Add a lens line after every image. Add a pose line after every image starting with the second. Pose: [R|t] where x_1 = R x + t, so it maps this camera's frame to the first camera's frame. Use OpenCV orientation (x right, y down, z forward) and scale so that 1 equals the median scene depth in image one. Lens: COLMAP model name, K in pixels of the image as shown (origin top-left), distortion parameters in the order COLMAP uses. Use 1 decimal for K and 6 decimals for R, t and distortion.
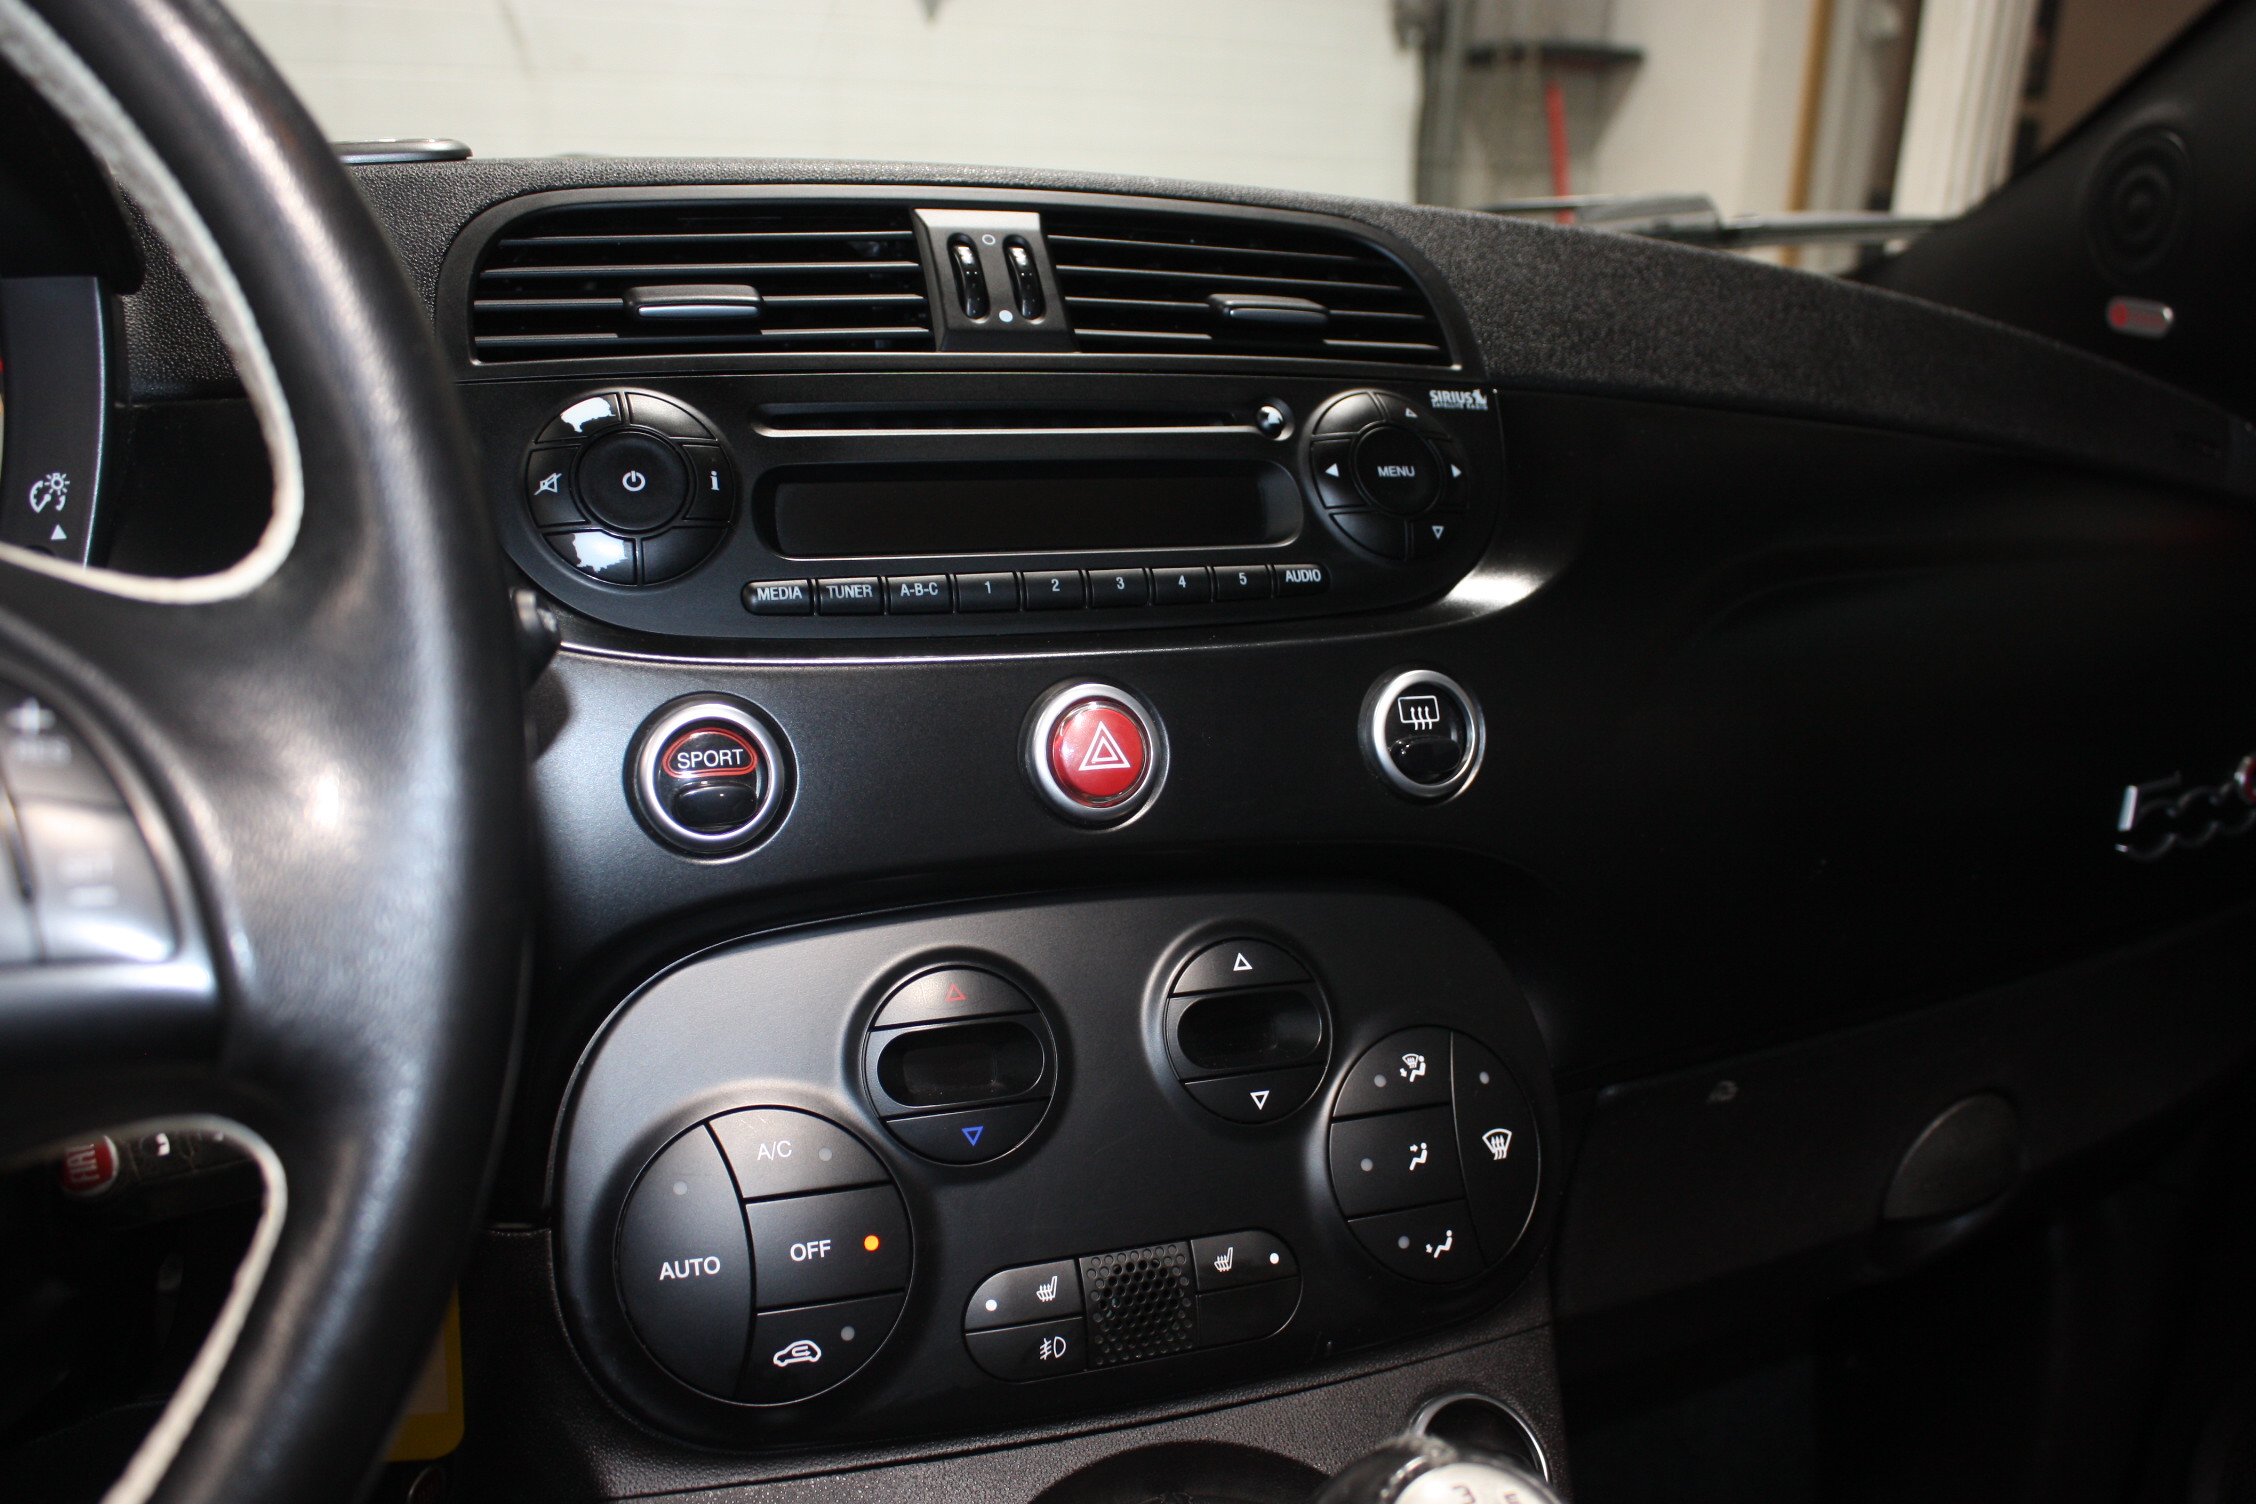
lens RADIAL K [[2114.8, 0, 1128.0], [0, 2114.8, 752.0], [0, 0, 1]] dist [-0.196593, 0.237537]
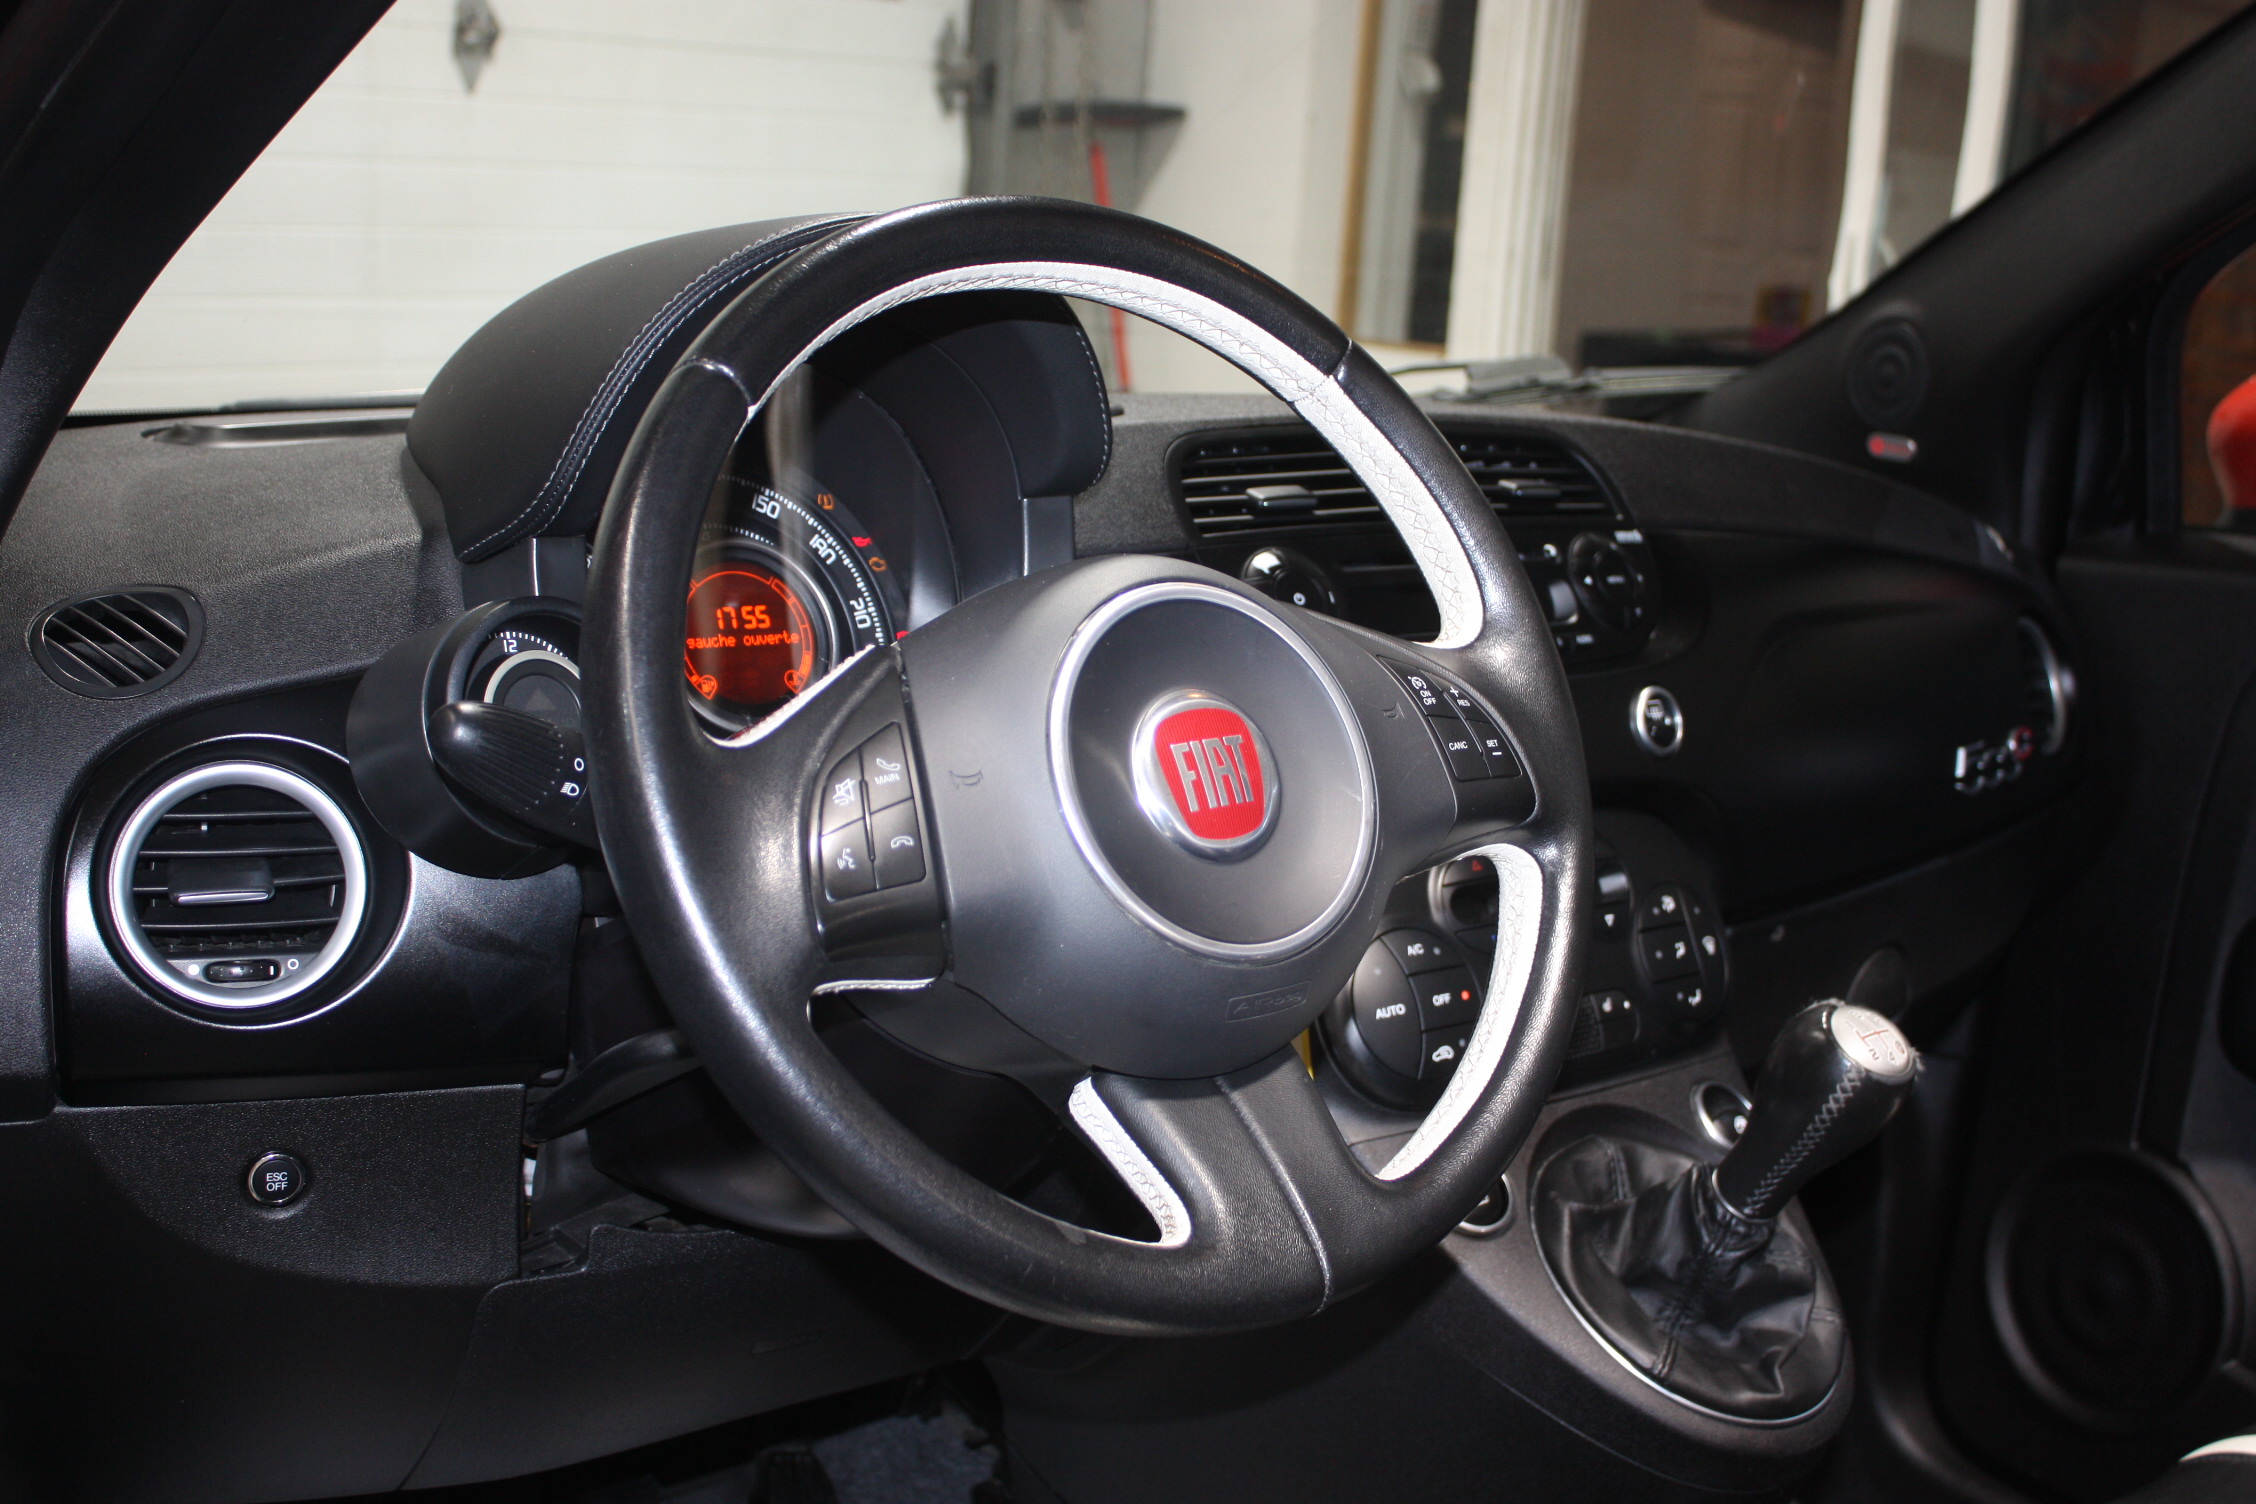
lens RADIAL K [[2608.5, 0, 1128.0], [0, 2608.5, 752.0], [0, 0, 1]] dist [-0.092203, 0.026963]
pose [[0.961886, -0.051003, 0.268654, -0.713162], [0.066442, 0.996602, -0.048685, 0.075916], [-0.265258, 0.064679, 0.962006, -0.823222]]
